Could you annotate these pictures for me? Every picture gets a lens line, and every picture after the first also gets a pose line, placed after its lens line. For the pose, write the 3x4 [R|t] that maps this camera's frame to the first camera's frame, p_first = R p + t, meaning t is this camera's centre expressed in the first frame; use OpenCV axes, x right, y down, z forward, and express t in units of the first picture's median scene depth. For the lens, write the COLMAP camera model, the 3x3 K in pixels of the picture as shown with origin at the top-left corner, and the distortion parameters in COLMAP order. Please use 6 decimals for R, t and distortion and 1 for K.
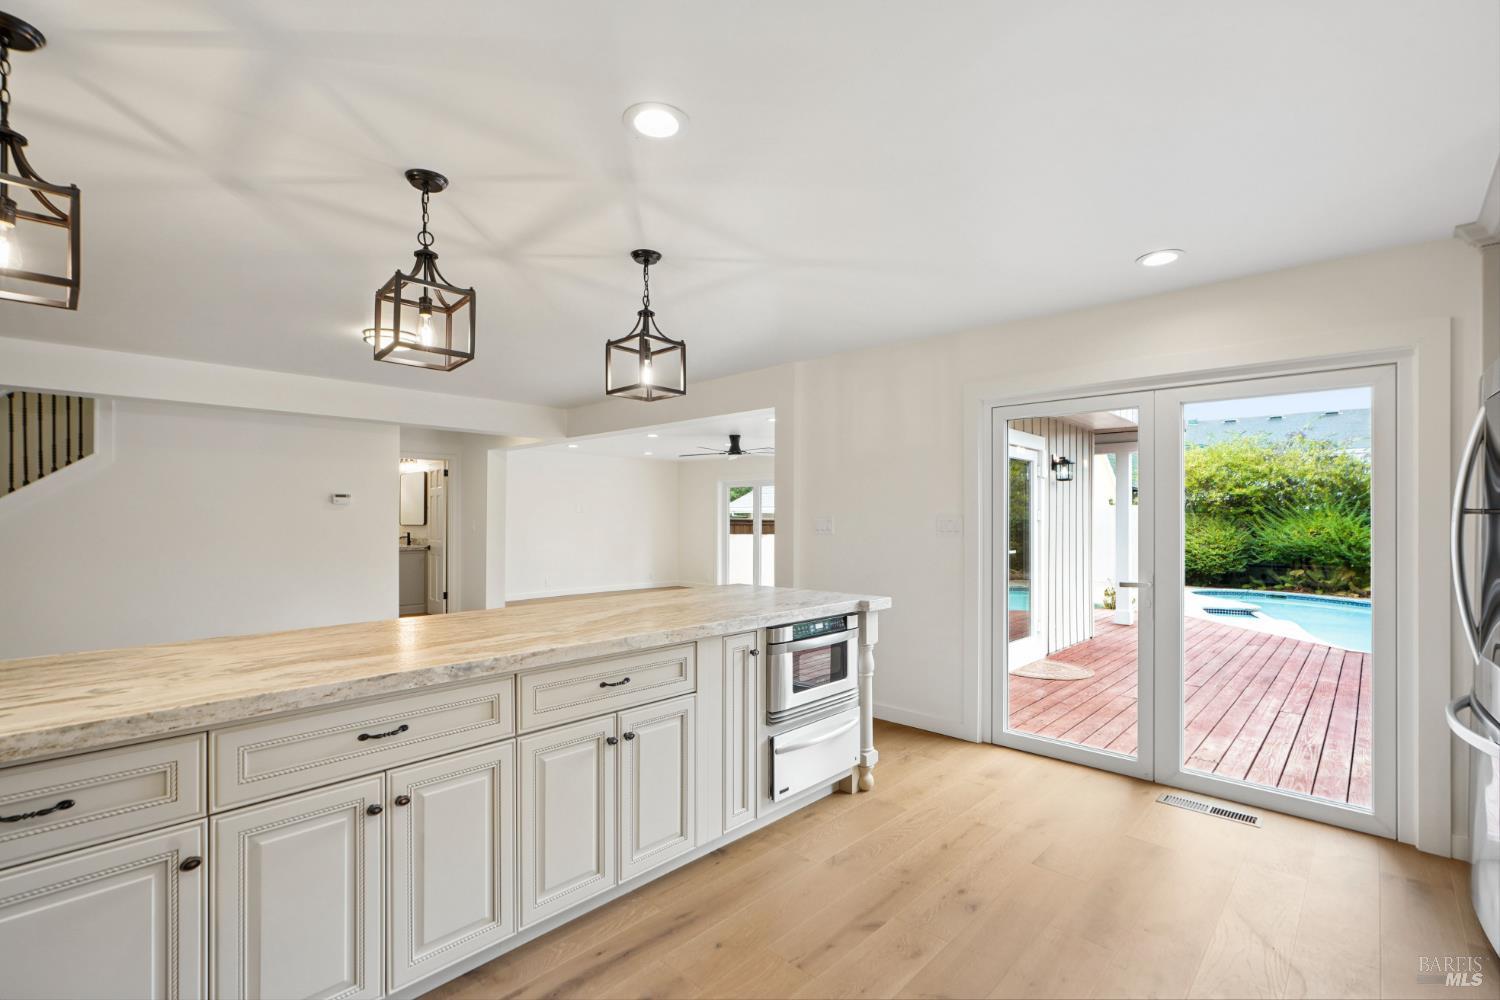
lens RADIAL K [[681.5, 0, 753.2], [0, 681.5, 524.6], [0, 0, 1]] dist [-0.011737, 0.005769]
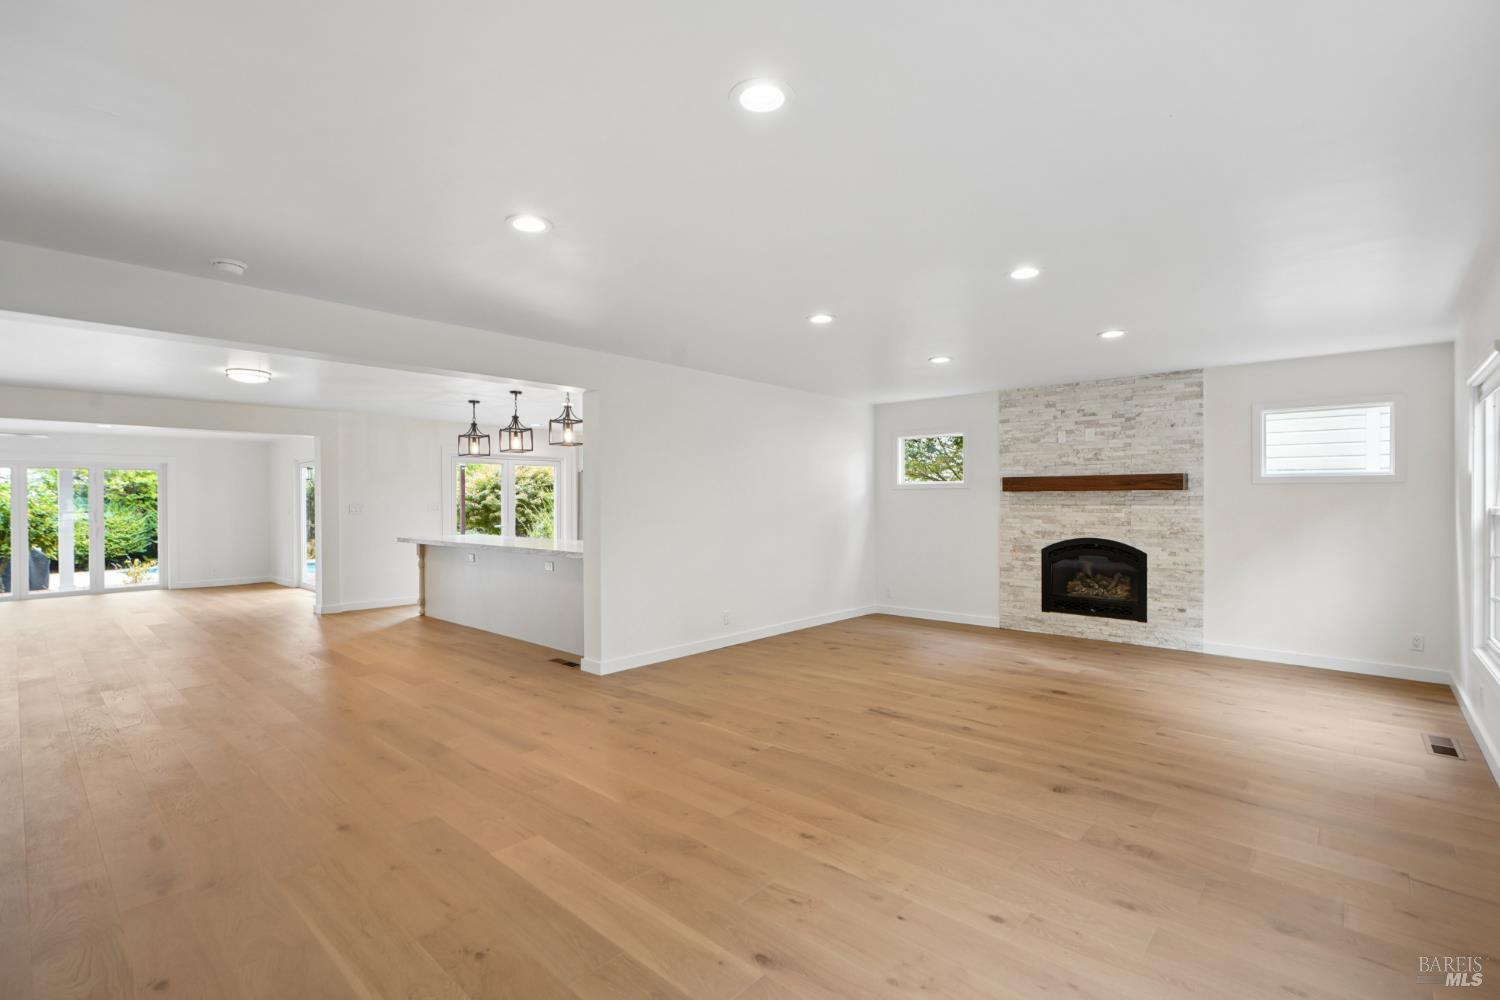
lens RADIAL K [[681.5, 0, 743.8], [0, 681.5, 502.4], [0, 0, 1]] dist [-0.011737, 0.005769]
pose [[-0.020865, -0.005833, 0.999765, -1.433674], [0.022430, 0.999729, 0.006301, -0.001067], [-0.999531, 0.022556, -0.020728, 0.031090]]
